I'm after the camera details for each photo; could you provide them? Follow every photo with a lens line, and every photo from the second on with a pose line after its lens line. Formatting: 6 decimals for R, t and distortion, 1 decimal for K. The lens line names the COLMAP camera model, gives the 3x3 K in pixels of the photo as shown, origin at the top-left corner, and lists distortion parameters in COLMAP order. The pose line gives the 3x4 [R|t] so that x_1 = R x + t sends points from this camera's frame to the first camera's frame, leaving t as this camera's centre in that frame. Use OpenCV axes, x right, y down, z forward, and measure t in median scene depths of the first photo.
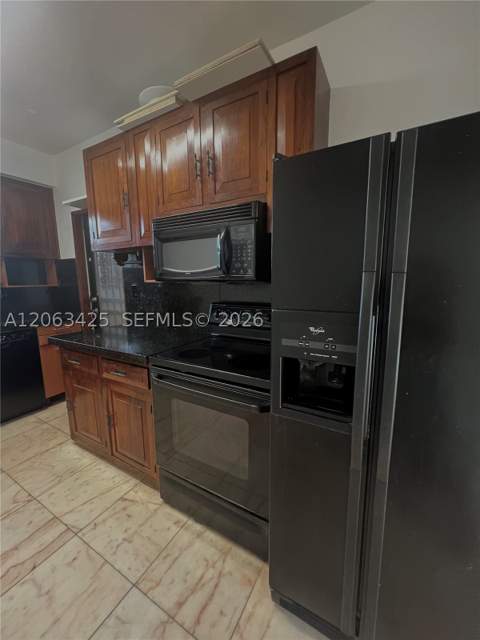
lens RADIAL K [[256.9, 0, 240.9], [0, 256.9, 321.0], [0, 0, 1]] dist [0.000326, -0.000577]
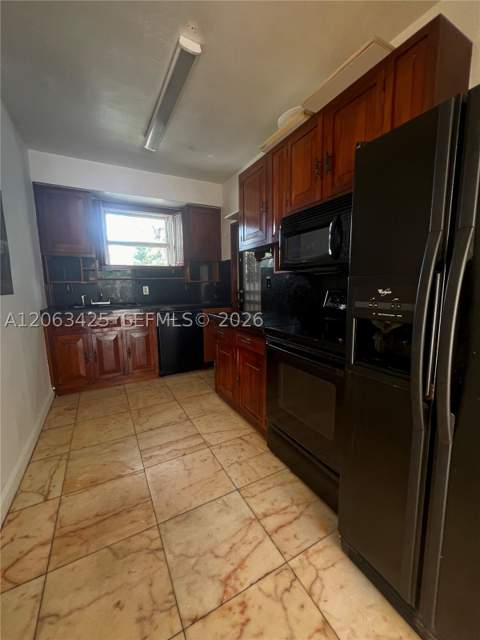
lens RADIAL K [[257.5, 0, 238.1], [0, 257.5, 318.9], [0, 0, 1]] dist [-0.002433, -0.000089]
pose [[0.845800, 0.064403, -0.529598, 0.180446], [-0.076399, 0.997077, -0.000761, 0.101374], [0.528001, 0.041105, 0.848248, -0.132107]]
